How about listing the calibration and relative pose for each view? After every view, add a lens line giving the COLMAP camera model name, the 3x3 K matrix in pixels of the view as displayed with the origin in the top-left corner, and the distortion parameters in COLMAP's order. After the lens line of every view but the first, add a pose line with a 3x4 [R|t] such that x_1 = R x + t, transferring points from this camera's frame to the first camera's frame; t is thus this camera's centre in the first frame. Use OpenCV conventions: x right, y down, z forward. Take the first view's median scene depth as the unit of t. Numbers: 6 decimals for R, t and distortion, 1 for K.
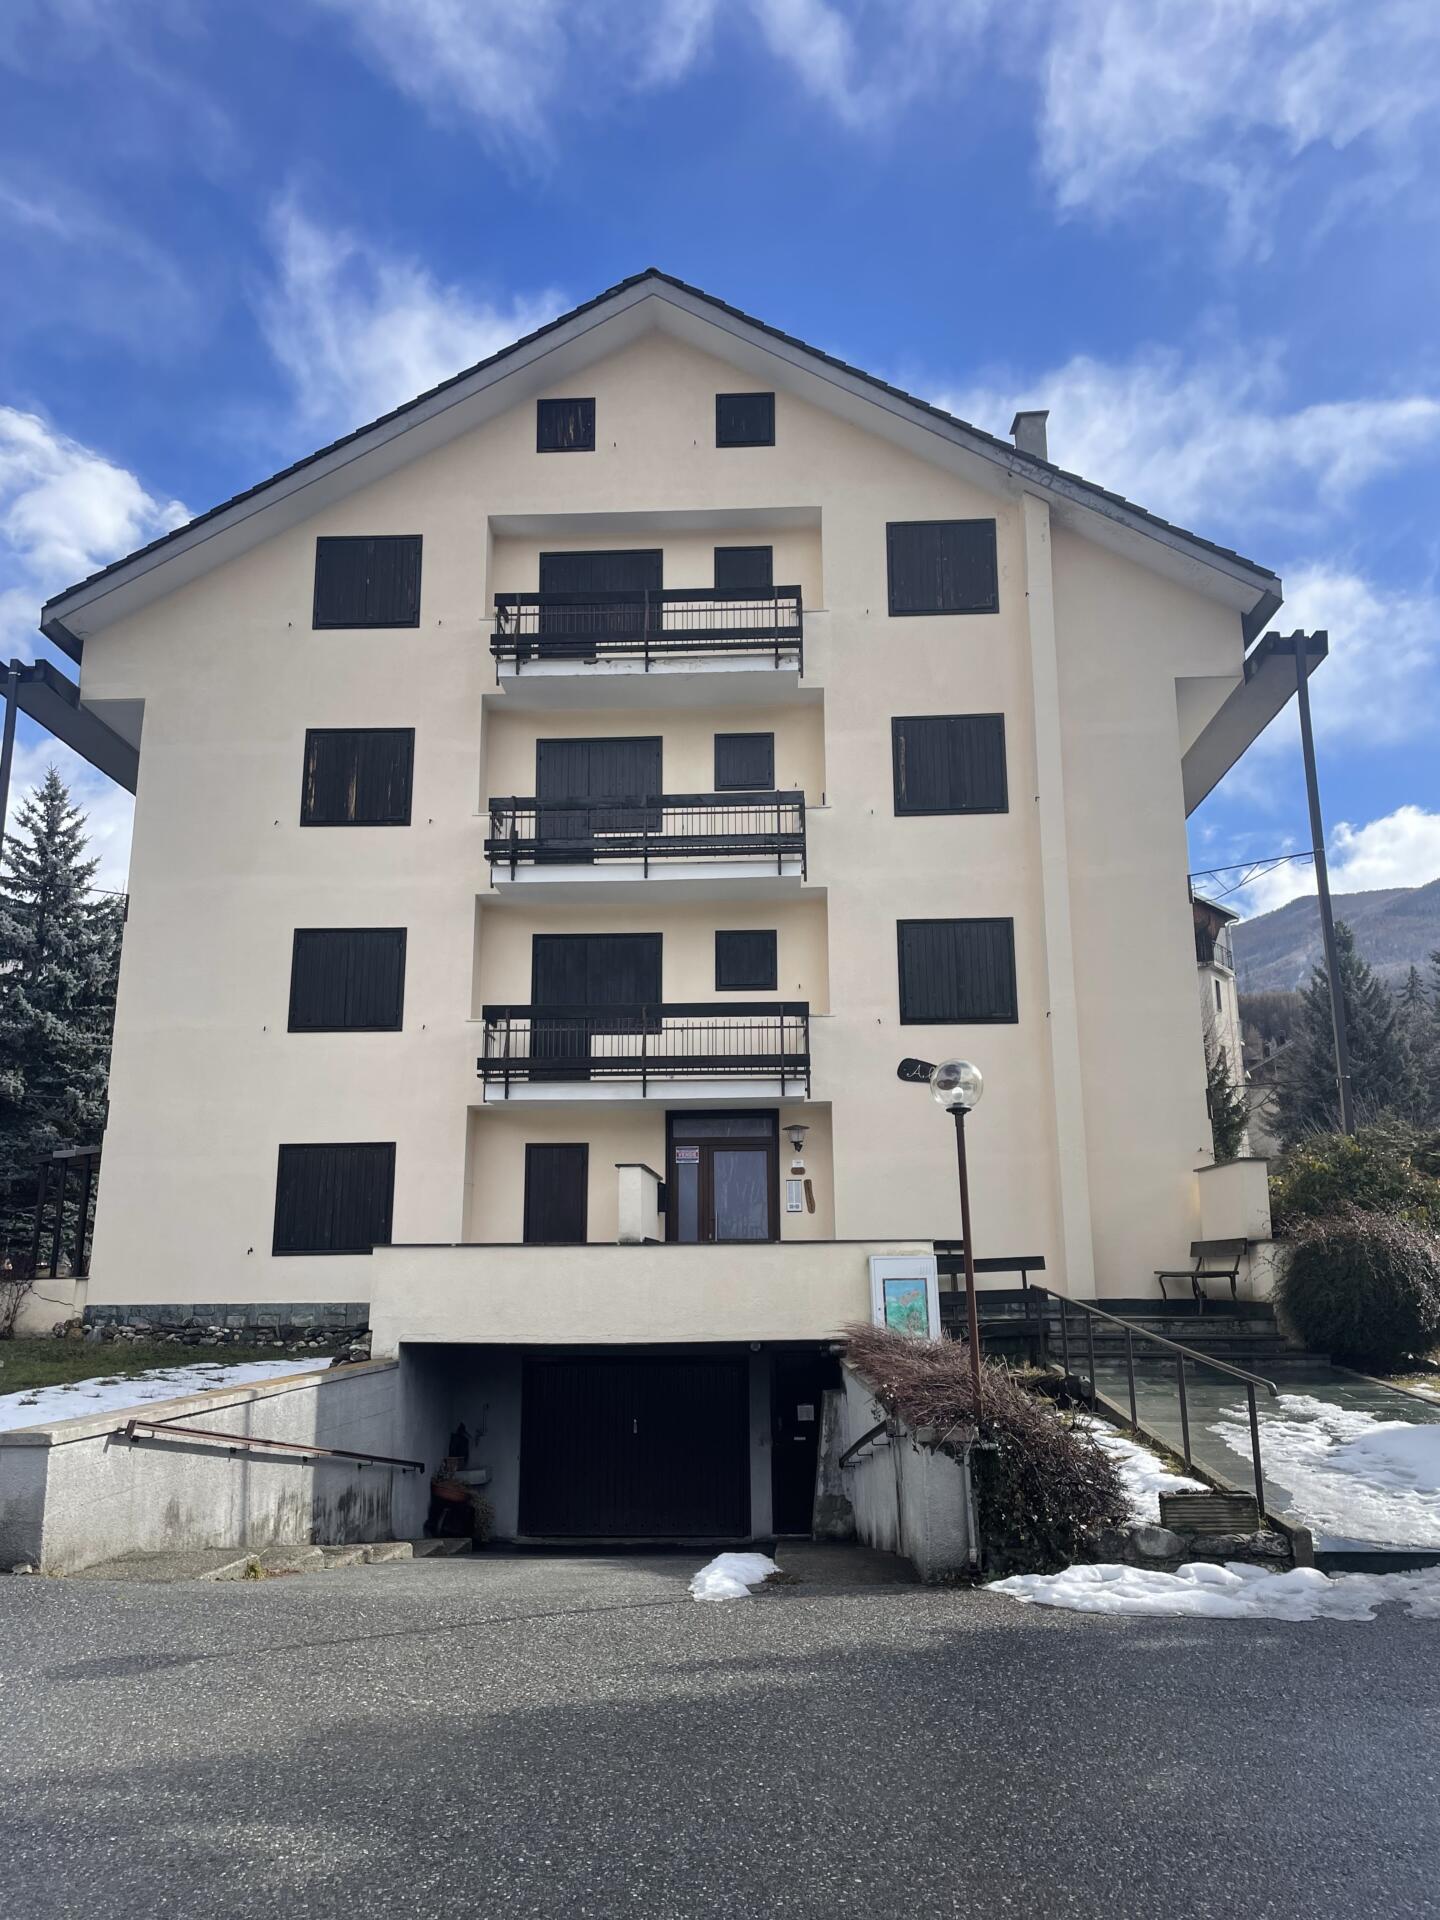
lens RADIAL K [[1441.3, 0, 712.0], [0, 1441.3, 956.8], [0, 0, 1]] dist [0.089423, -0.096628]
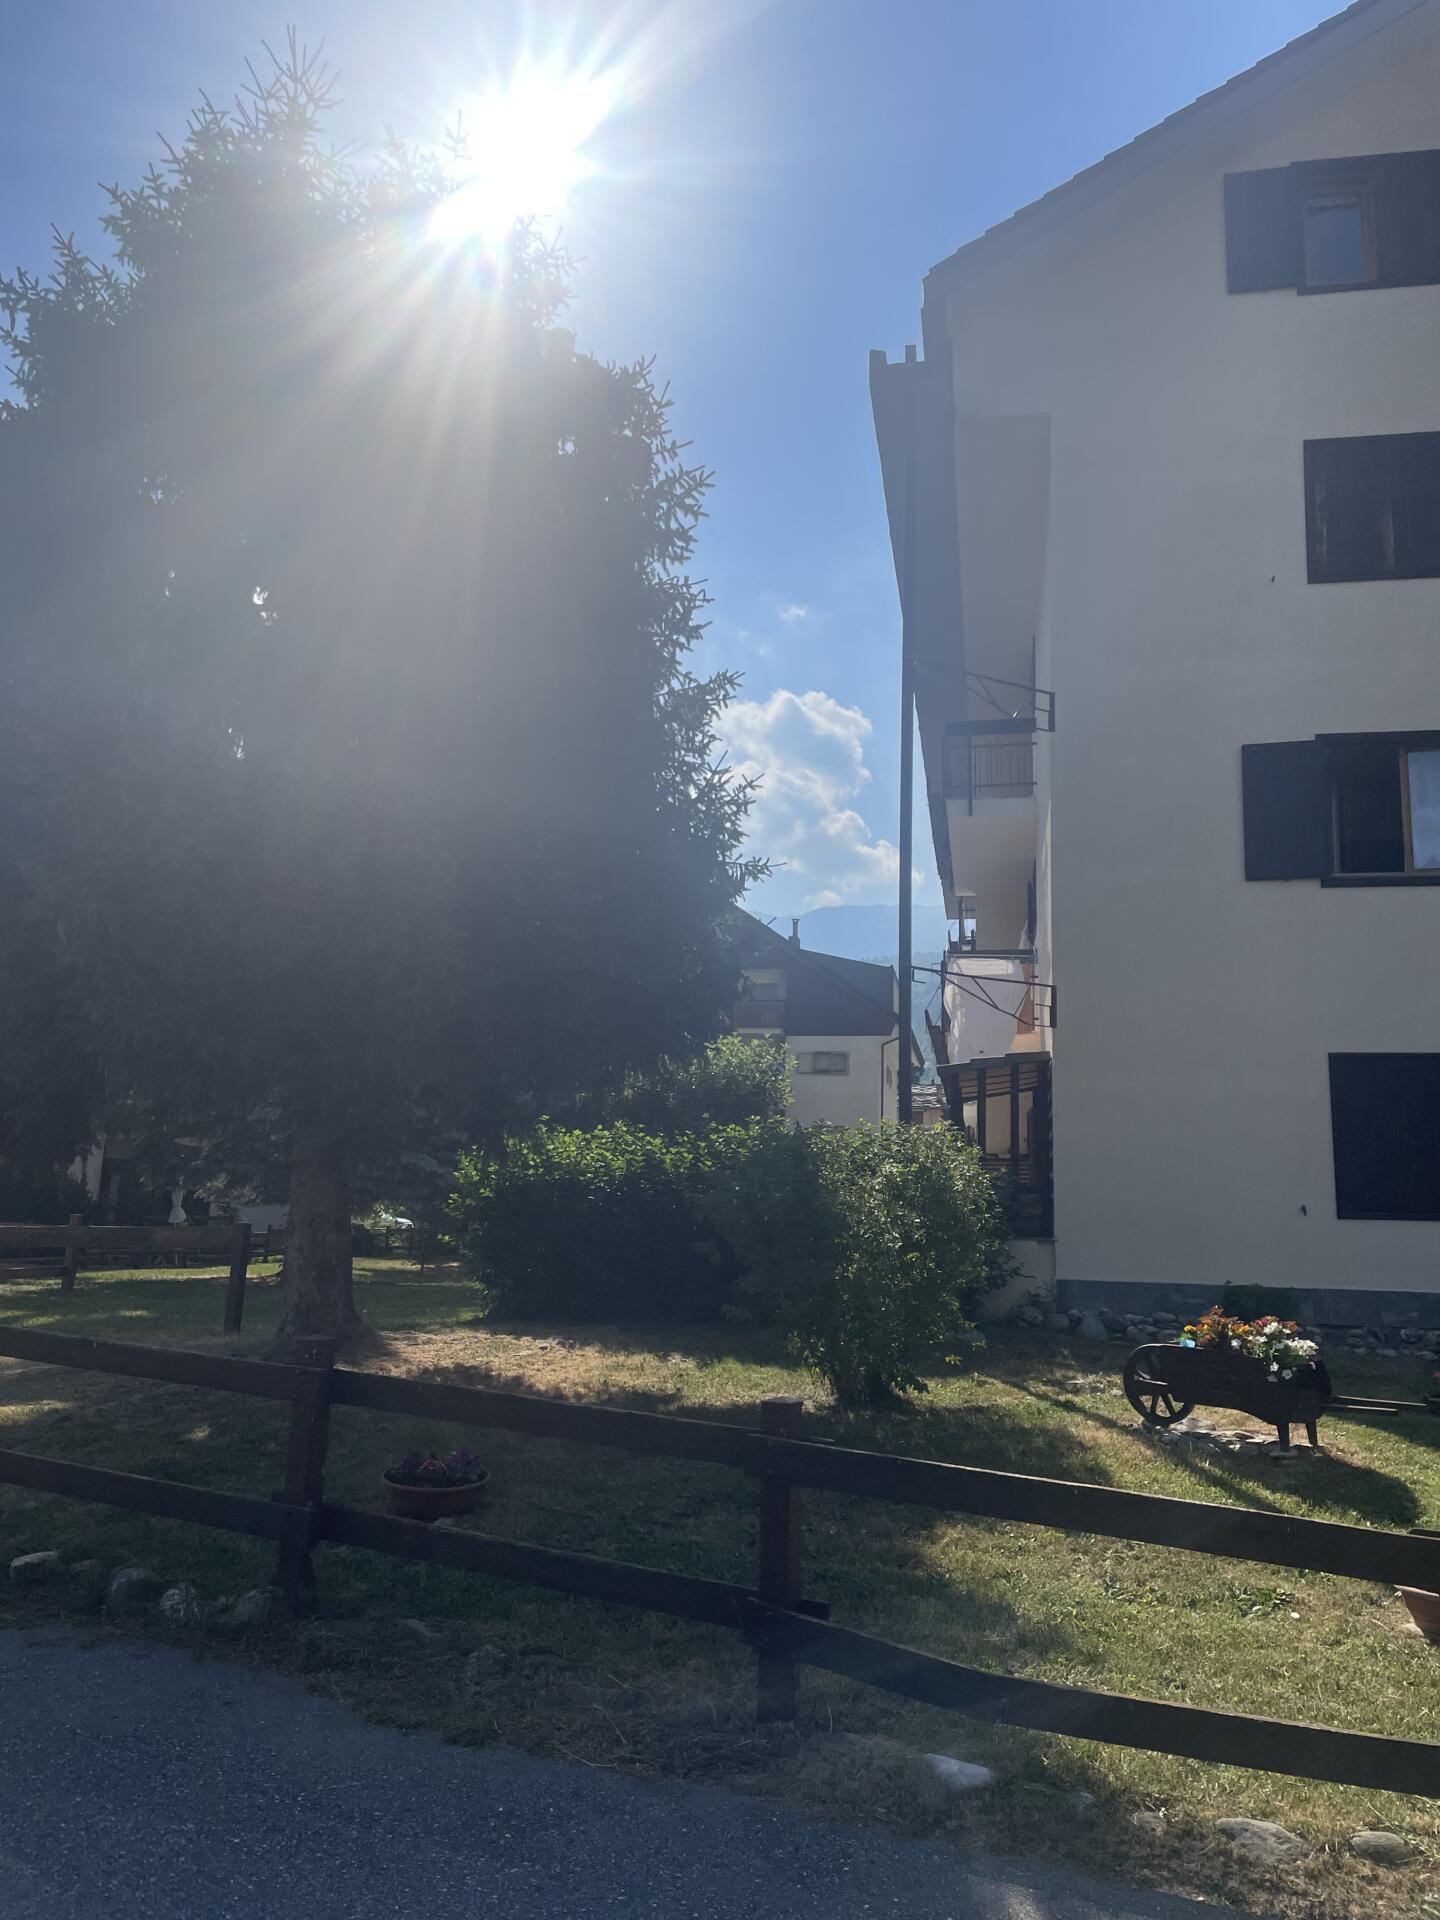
lens RADIAL K [[1441.3, 0, 729.8], [0, 1441.3, 978.2], [0, 0, 1]] dist [0.089423, -0.096628]
pose [[0.990244, 0.002872, -0.139313, -0.464898], [0.004026, 0.998781, 0.049202, 0.059026], [0.139284, -0.049283, 0.989025, 0.294216]]
